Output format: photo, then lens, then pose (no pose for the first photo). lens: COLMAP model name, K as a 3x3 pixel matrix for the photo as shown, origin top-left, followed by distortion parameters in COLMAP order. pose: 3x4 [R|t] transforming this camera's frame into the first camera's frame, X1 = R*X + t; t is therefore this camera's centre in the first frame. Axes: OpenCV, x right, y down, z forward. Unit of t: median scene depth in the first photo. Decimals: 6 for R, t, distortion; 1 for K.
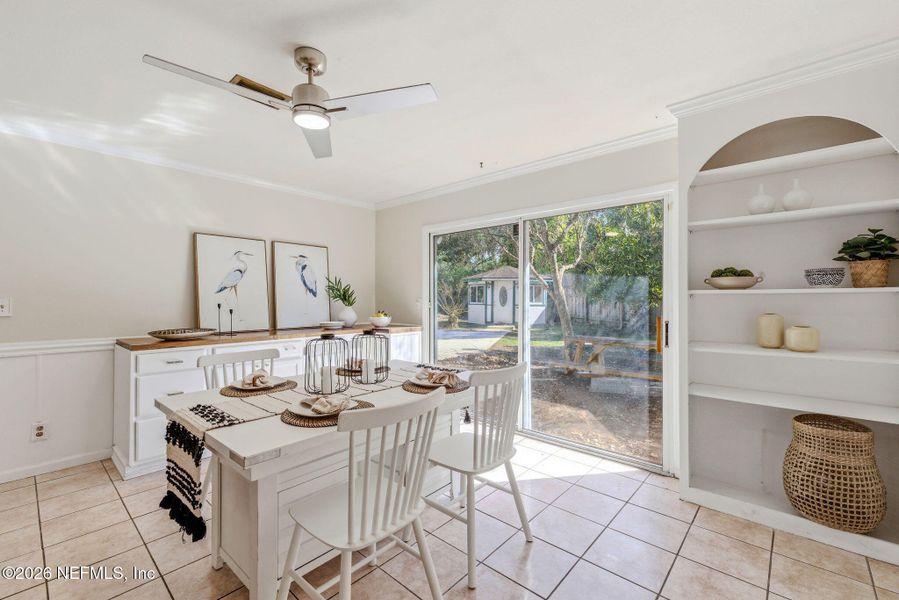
lens RADIAL K [[379.3, 0, 449.5], [0, 379.3, 300.0], [0, 0, 1]] dist [-0.000665, -0.000086]
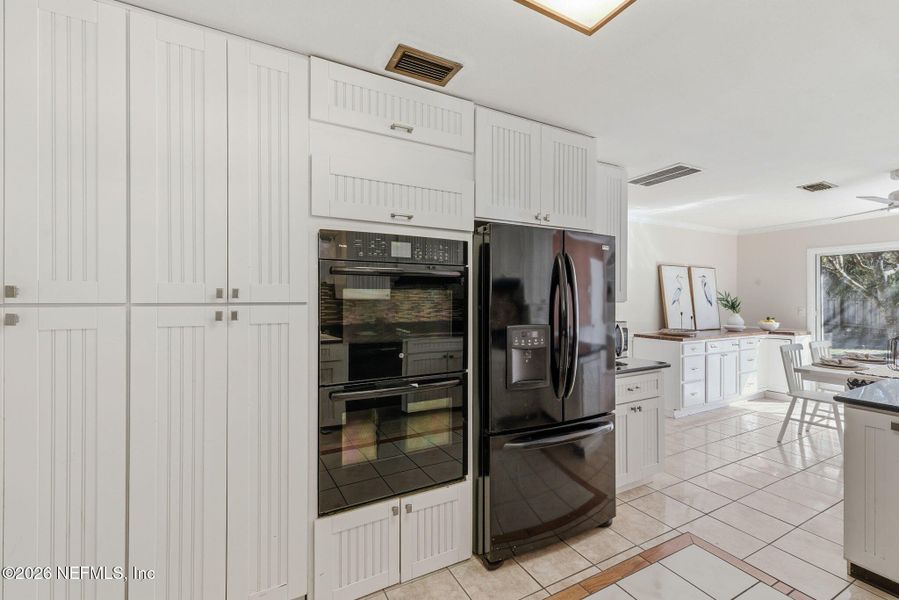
lens RADIAL K [[379.3, 0, 449.5], [0, 379.3, 300.0], [0, 0, 1]] dist [-0.000665, -0.000086]
pose [[0.938433, 0.001446, -0.345458, -0.838150], [0.000008, 0.999991, 0.004207, -0.039439], [0.345461, -0.003950, 0.938425, -0.632990]]
